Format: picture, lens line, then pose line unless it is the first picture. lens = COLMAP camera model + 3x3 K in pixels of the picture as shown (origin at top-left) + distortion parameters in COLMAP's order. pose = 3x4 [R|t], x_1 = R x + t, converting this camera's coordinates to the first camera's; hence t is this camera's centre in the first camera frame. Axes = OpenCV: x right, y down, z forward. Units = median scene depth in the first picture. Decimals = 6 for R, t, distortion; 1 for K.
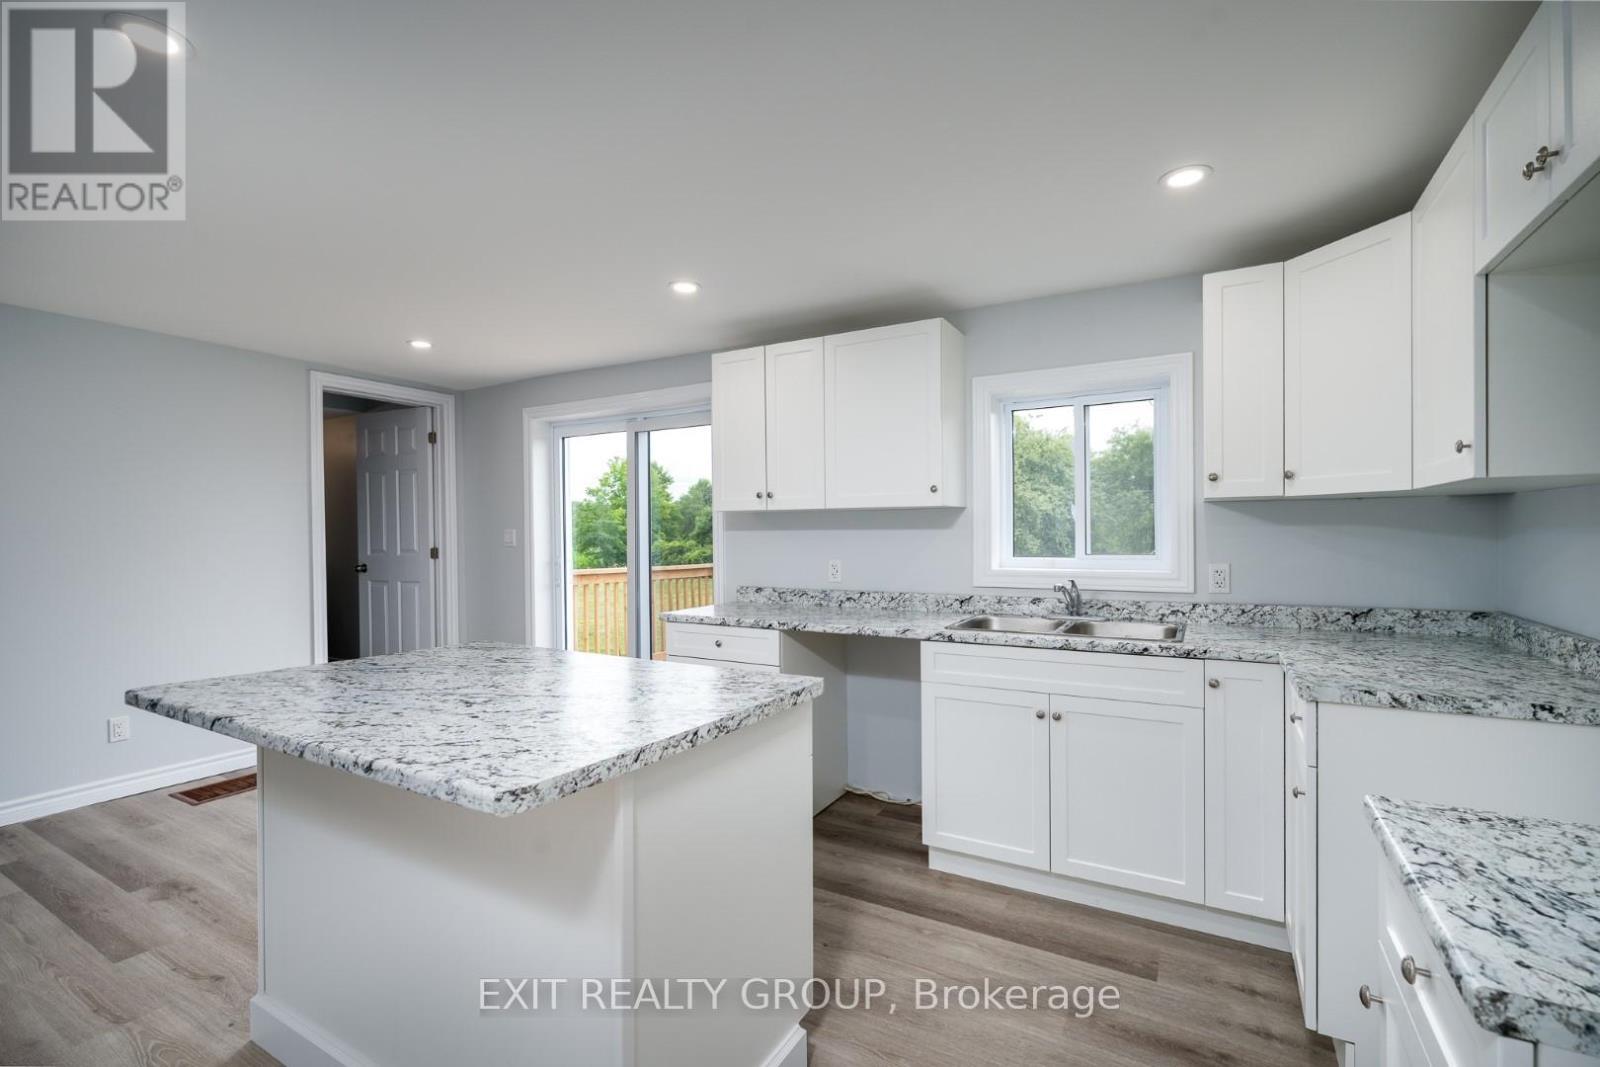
lens RADIAL K [[712.7, 0, 796.1], [0, 712.7, 534.0], [0, 0, 1]] dist [0.000029, 0.000253]
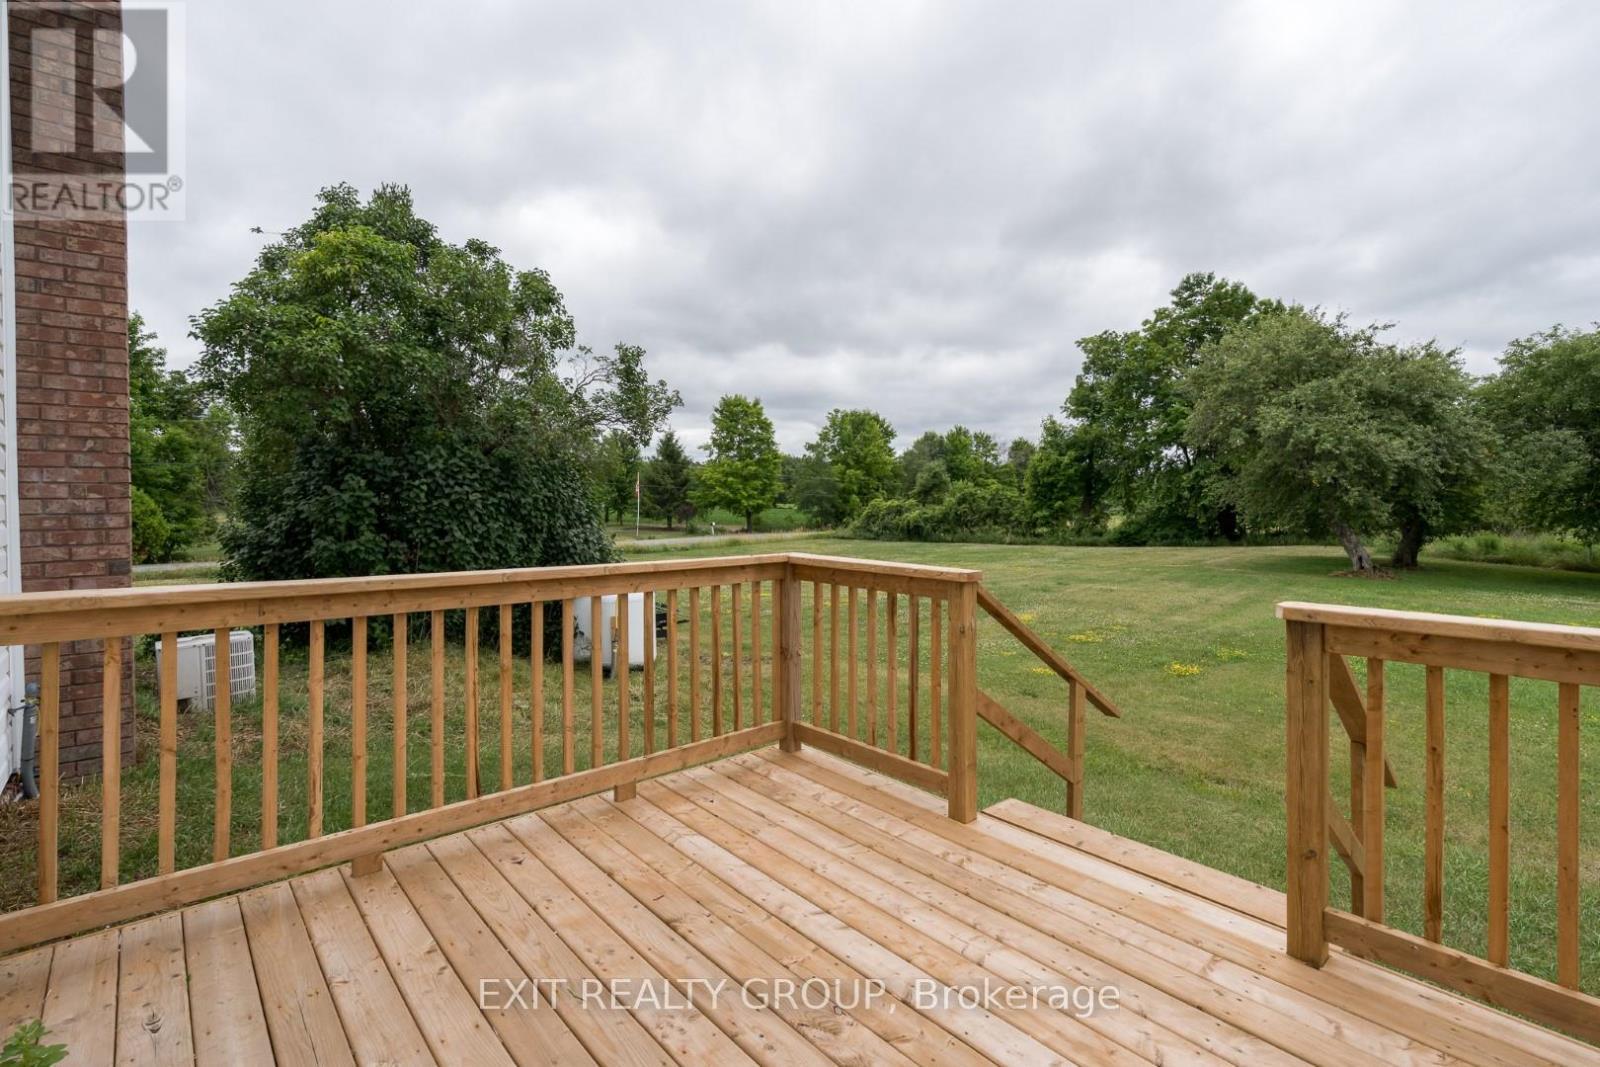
lens RADIAL K [[731.5, 0, 825.8], [0, 731.5, 492.4], [0, 0, 1]] dist [-0.001090, -0.000263]
pose [[0.959711, 0.006872, -0.280905, 0.013622], [-0.006961, 0.999976, 0.000681, 0.000620], [0.280902, 0.001302, 0.959735, 0.160868]]
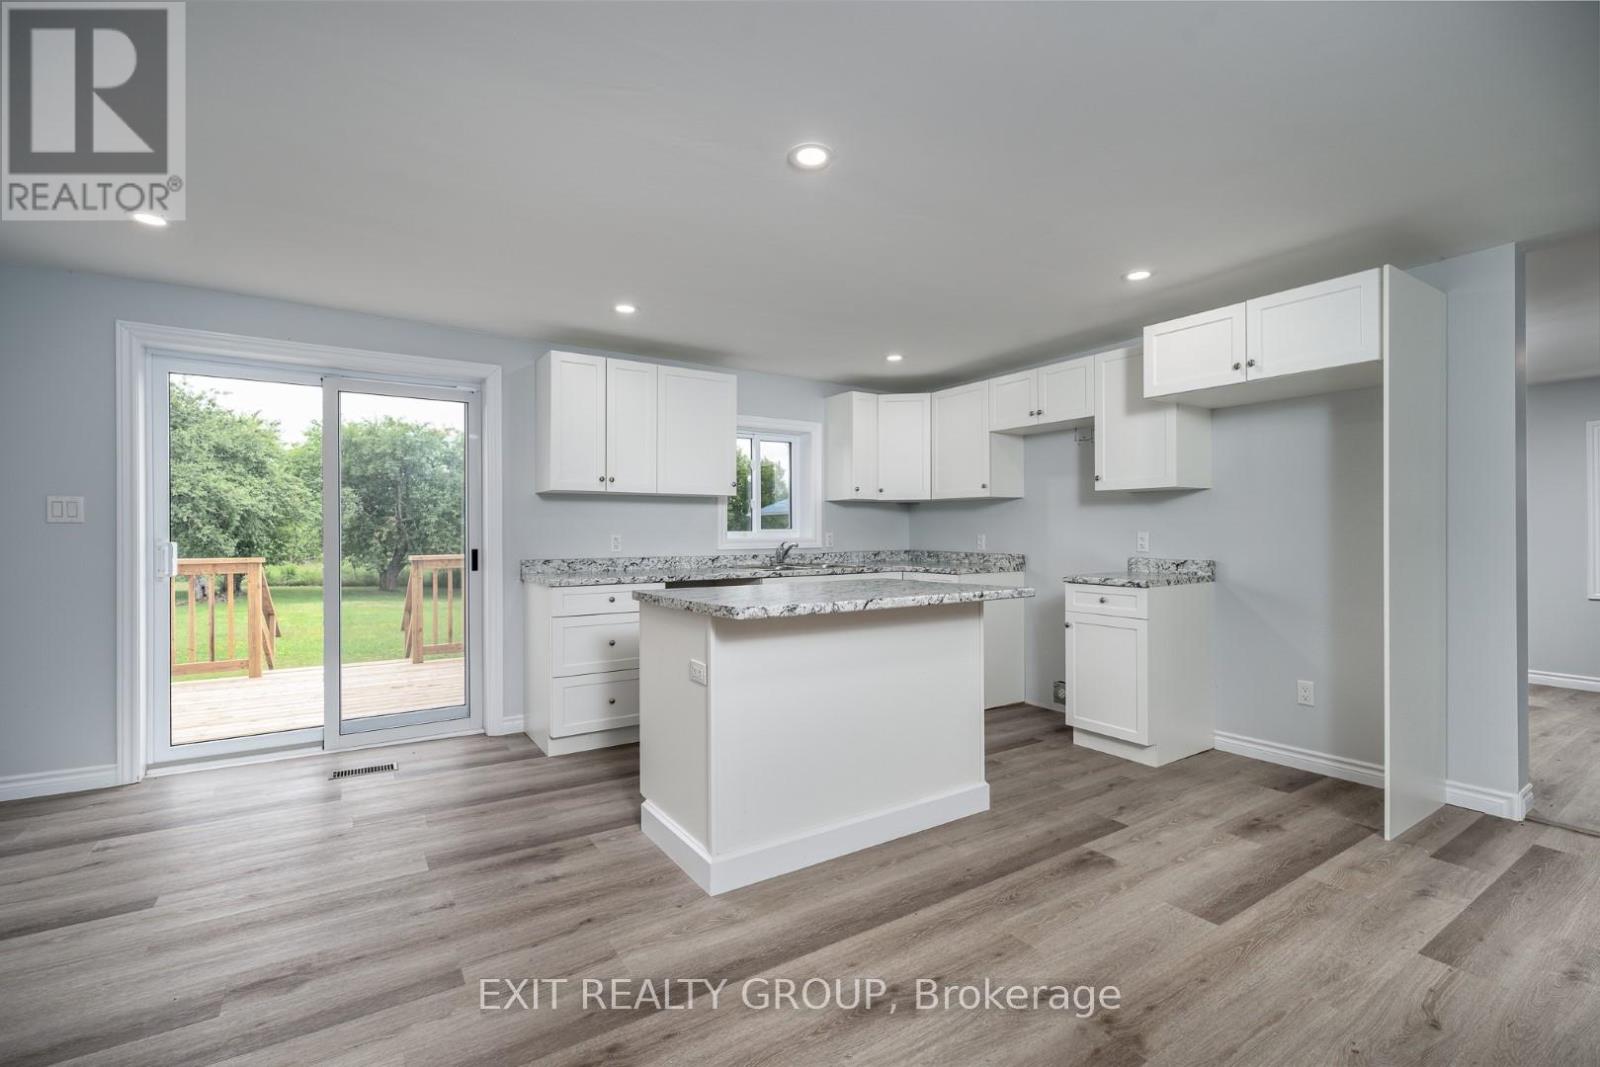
lens RADIAL K [[712.7, 0, 796.1], [0, 712.7, 534.0], [0, 0, 1]] dist [0.000029, 0.000253]
pose [[0.443719, 0.004626, 0.896154, -0.122038], [-0.000076, 0.999987, -0.005125, 0.005602], [-0.896166, 0.002206, 0.443714, 0.021146]]
